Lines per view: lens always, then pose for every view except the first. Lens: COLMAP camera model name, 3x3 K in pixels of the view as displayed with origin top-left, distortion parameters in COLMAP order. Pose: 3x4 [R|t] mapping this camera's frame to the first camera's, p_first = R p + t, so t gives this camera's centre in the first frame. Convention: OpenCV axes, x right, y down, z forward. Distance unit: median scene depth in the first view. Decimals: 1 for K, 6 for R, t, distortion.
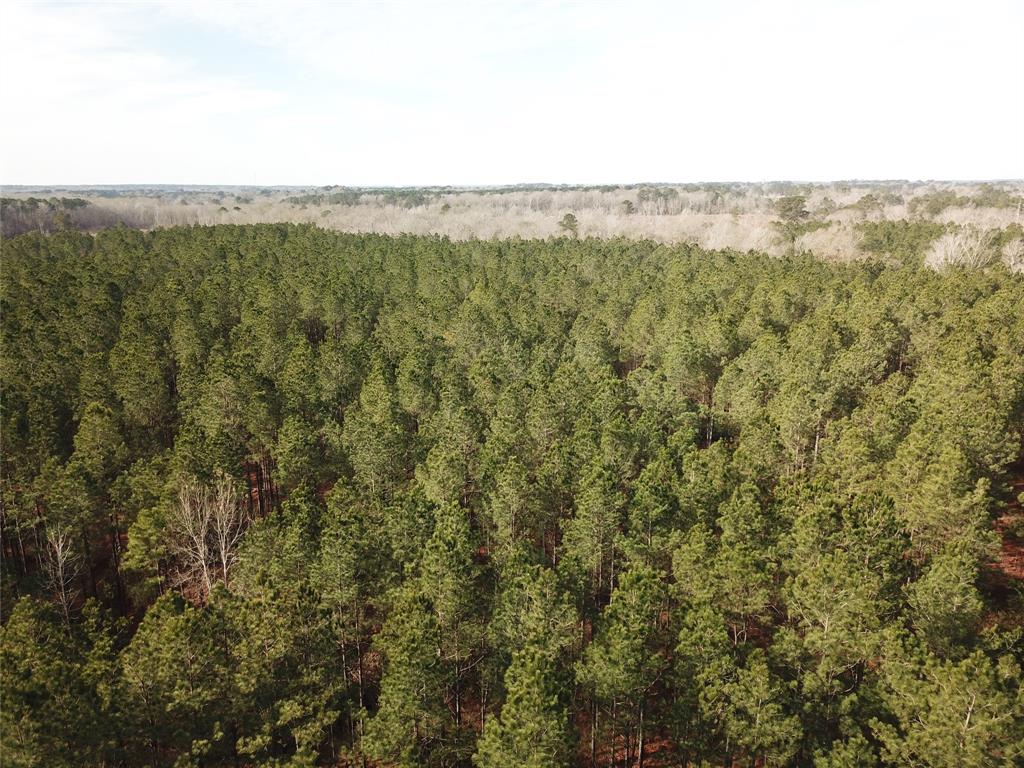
lens RADIAL K [[776.7, 0, 506.4], [0, 776.7, 383.6], [0, 0, 1]] dist [0.027552, -0.021615]
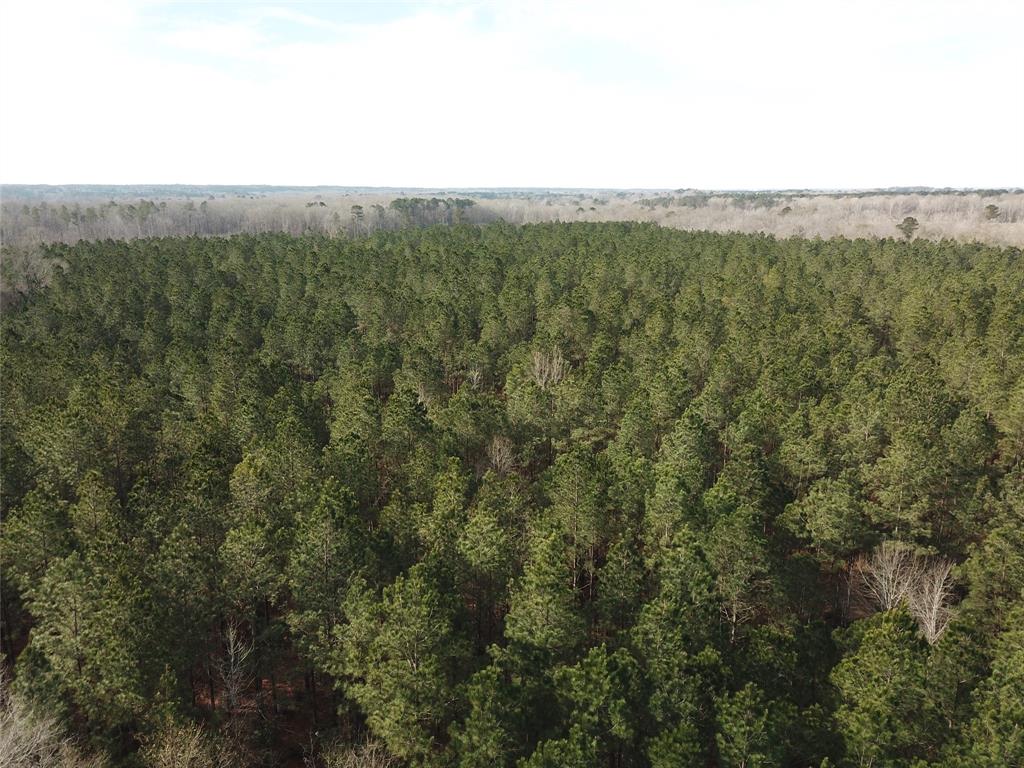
lens RADIAL K [[776.7, 0, 508.0], [0, 776.7, 384.7], [0, 0, 1]] dist [0.027552, -0.021615]
pose [[0.907512, 0.108300, -0.405824, 0.055958], [-0.109253, 0.993794, 0.020895, 0.036584], [0.405568, 0.025375, 0.913713, -0.142770]]
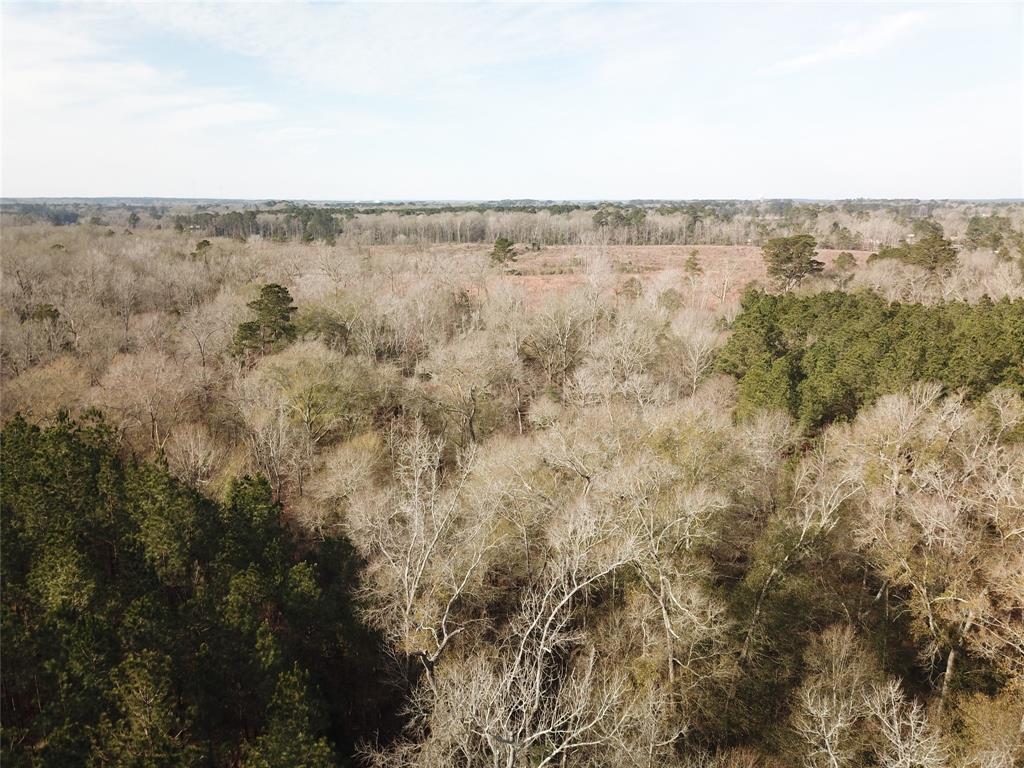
lens RADIAL K [[776.7, 0, 513.3], [0, 776.7, 389.1], [0, 0, 1]] dist [0.027552, -0.021615]
pose [[0.999957, 0.005996, 0.007134, 0.270740], [-0.005914, 0.999917, -0.011460, -0.202261], [-0.007202, 0.011417, 0.999909, 0.737697]]
